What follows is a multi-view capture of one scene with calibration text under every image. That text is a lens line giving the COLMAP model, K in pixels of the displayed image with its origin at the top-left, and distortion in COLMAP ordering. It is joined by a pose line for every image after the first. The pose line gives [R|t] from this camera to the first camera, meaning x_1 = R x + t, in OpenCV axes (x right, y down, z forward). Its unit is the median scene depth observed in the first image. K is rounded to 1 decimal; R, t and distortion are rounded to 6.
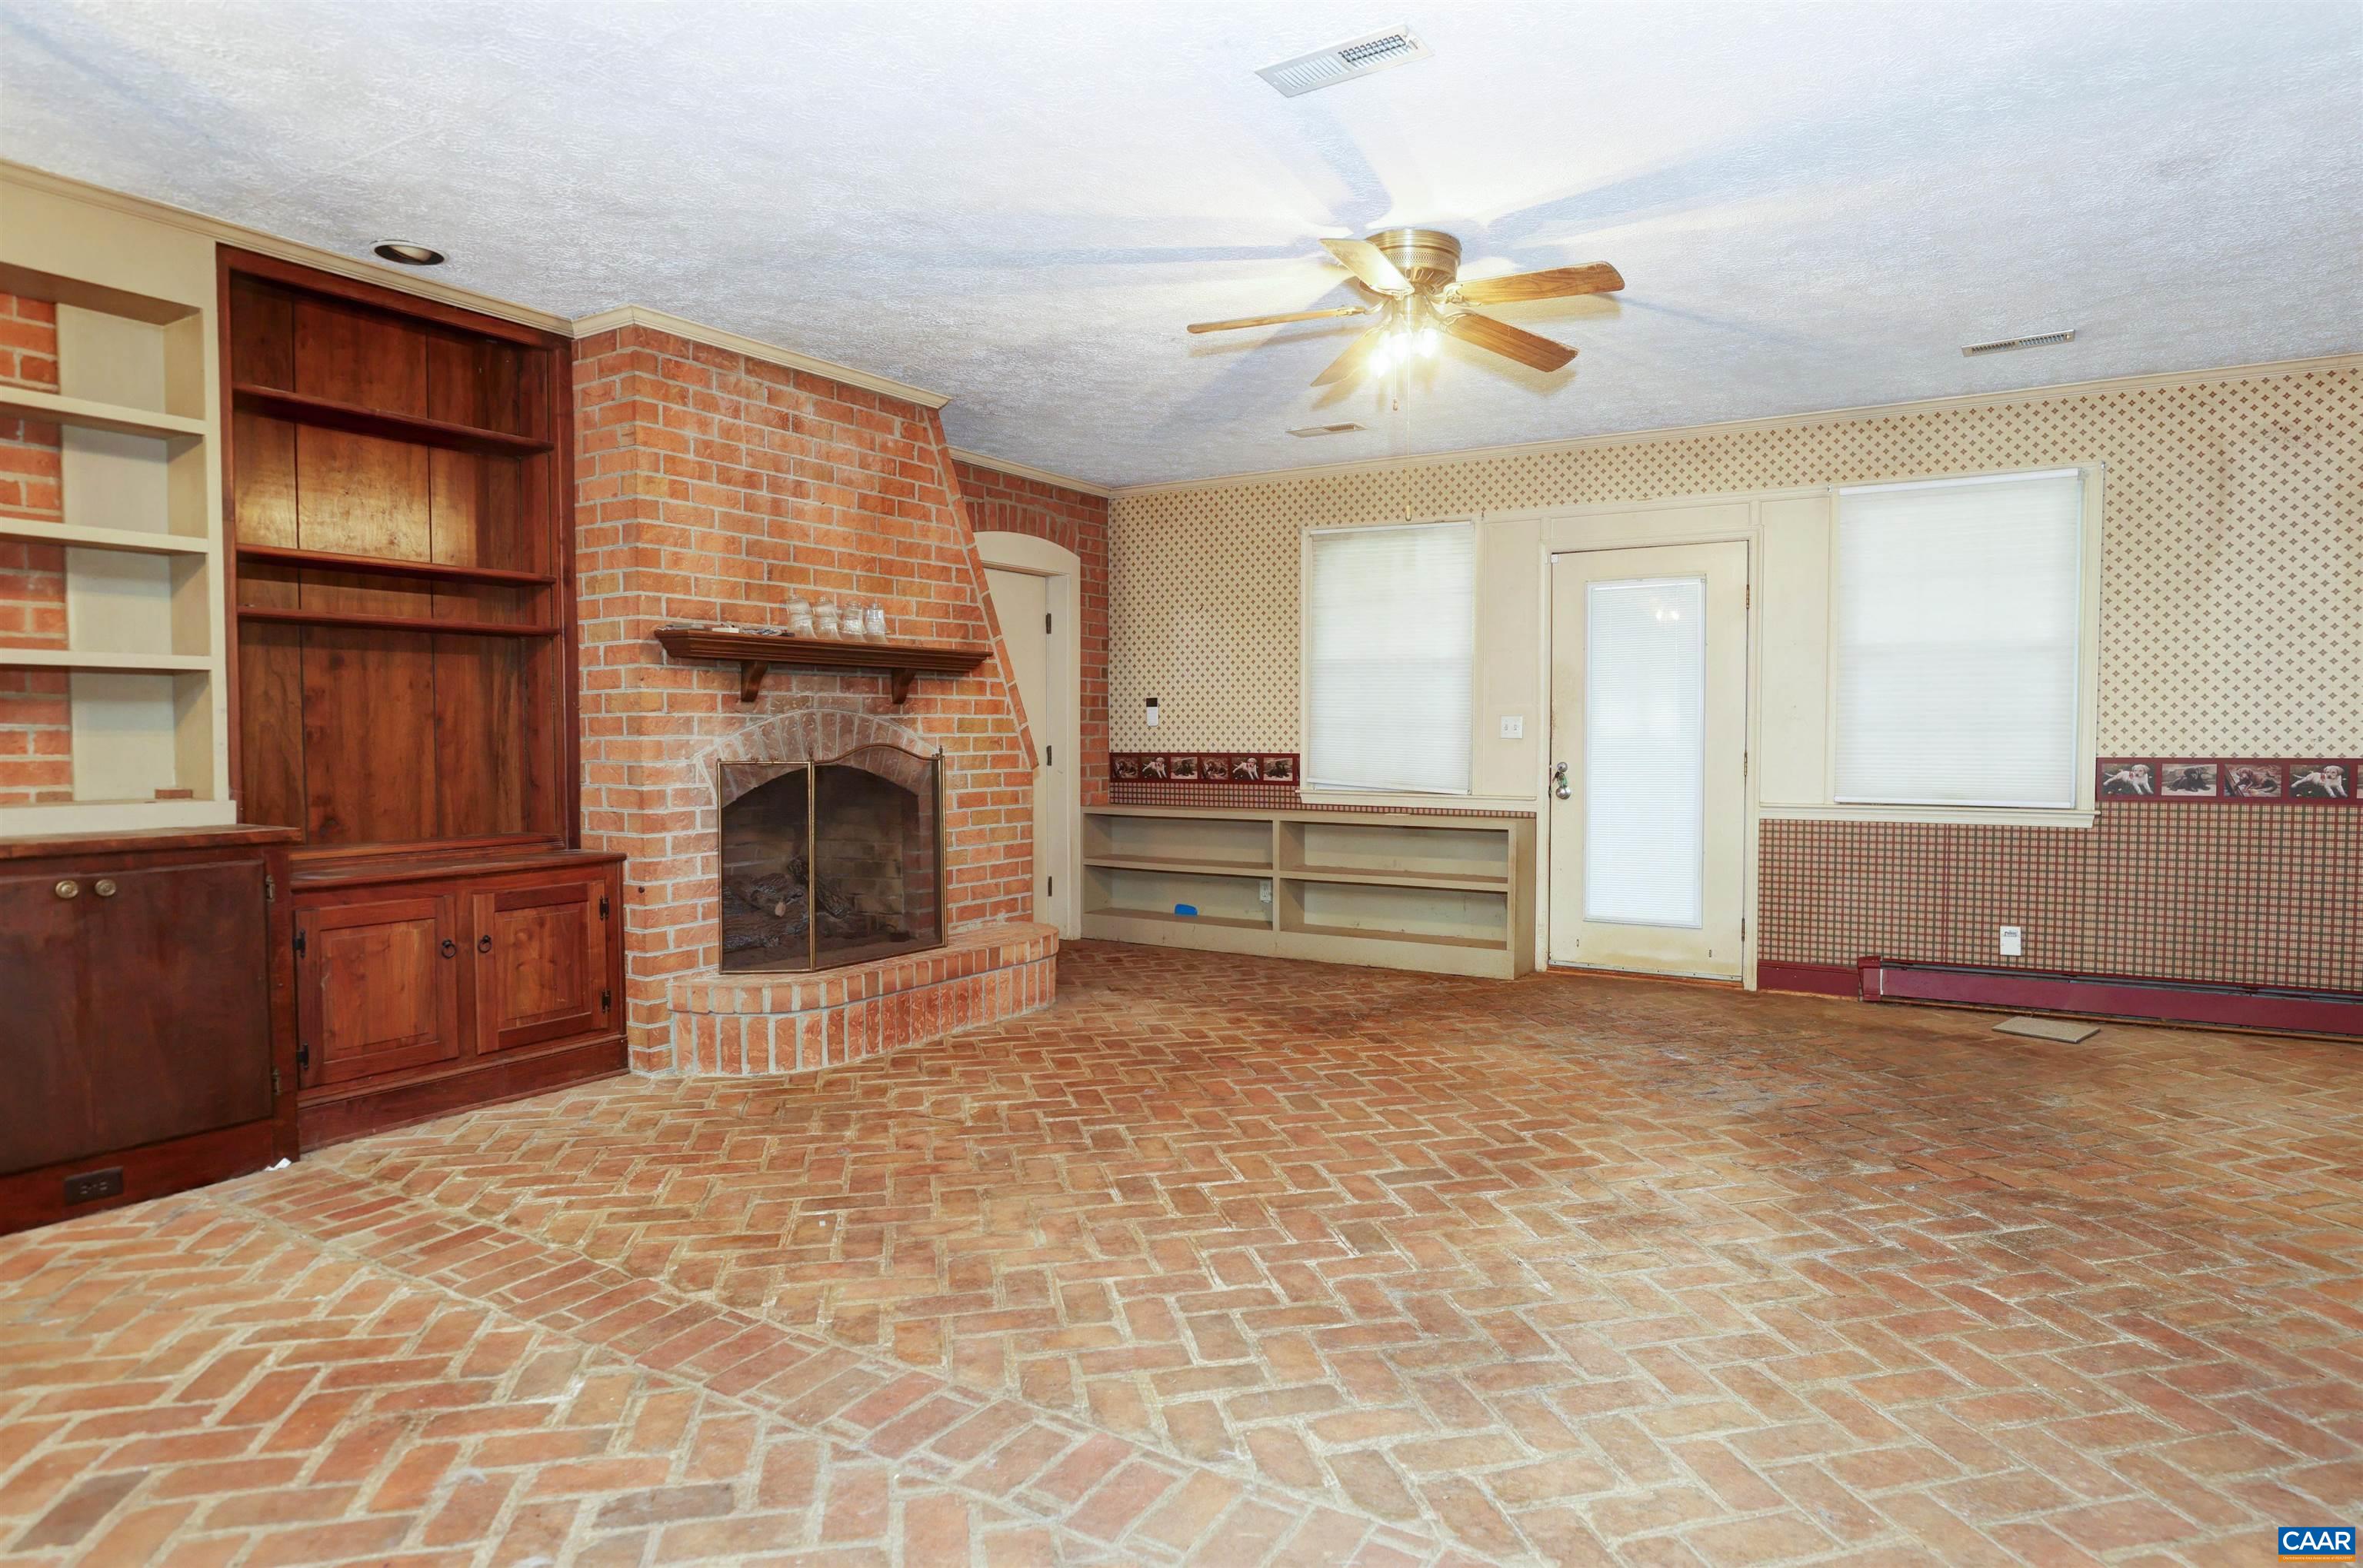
lens RADIAL K [[1344.0, 0, 1181.5], [0, 1344.0, 784.0], [0, 0, 1]] dist [-0.026230, 0.000446]
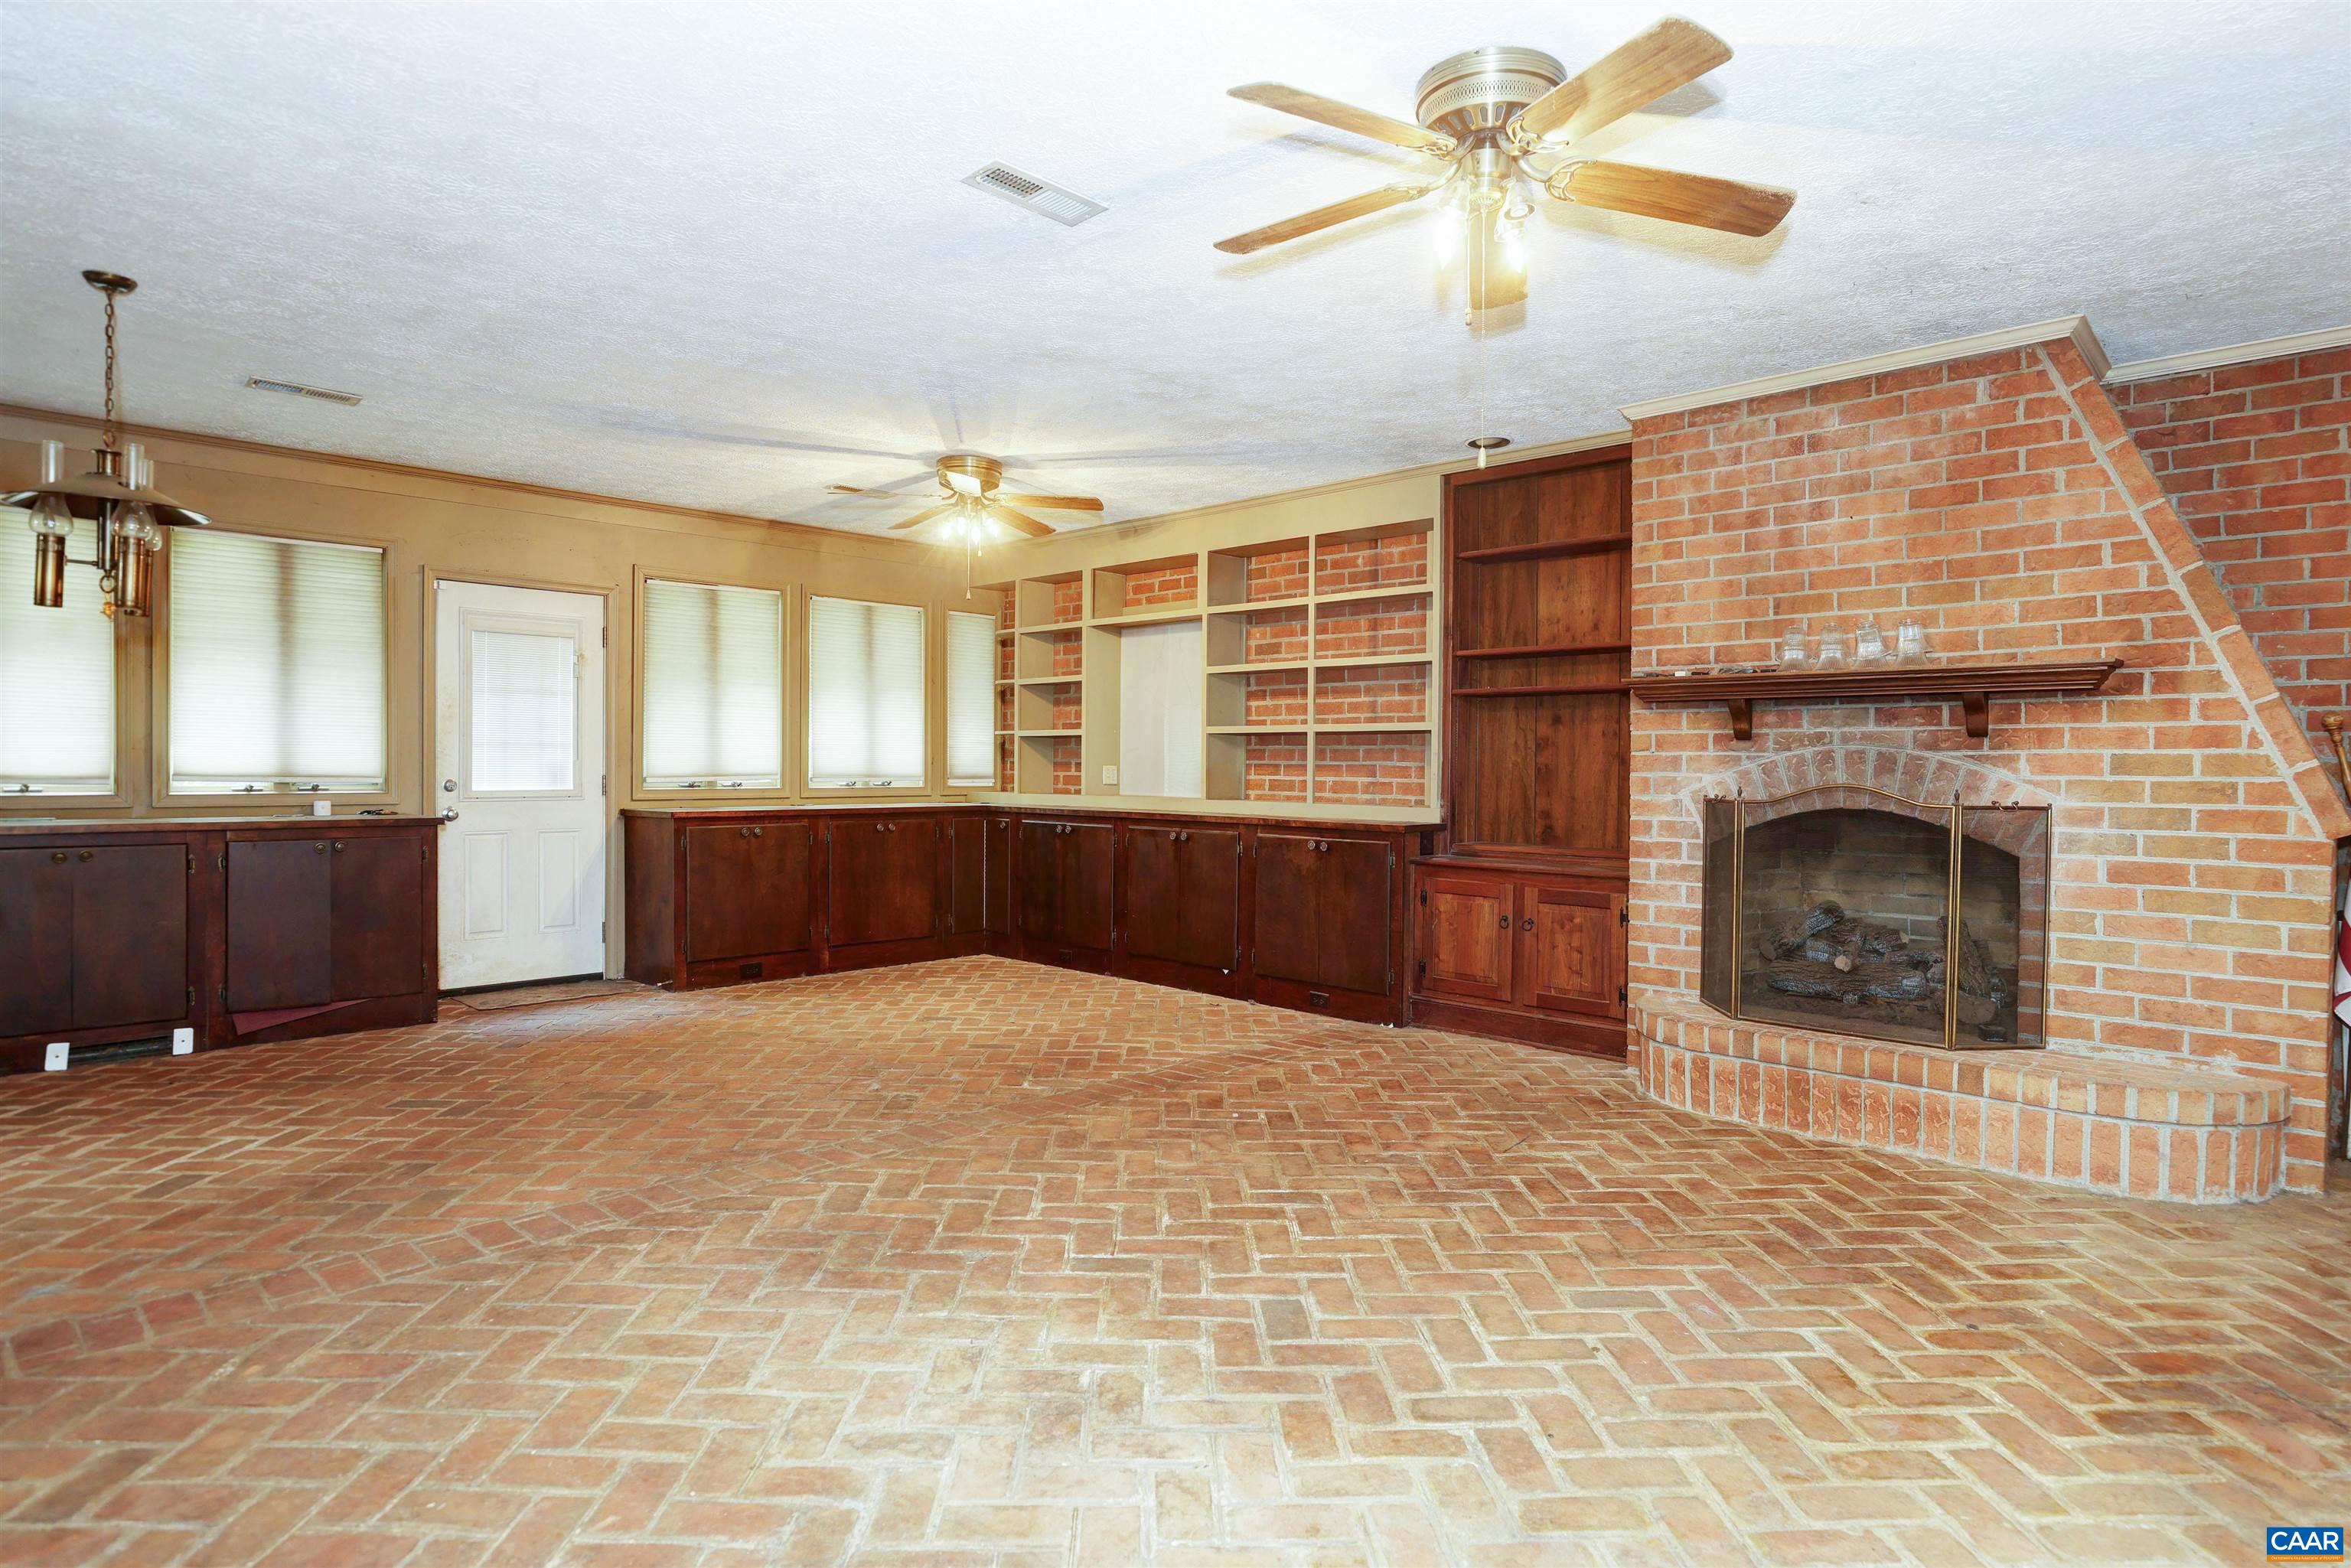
lens RADIAL K [[1192.5, 0, 1179.2], [0, 1192.5, 770.1], [0, 0, 1]] dist [-0.023509, 0.000016]
pose [[-0.181502, 0.003581, -0.983384, 0.650461], [-0.046669, 0.998835, 0.012251, -0.031039], [0.982283, 0.048117, -0.181123, 0.771519]]
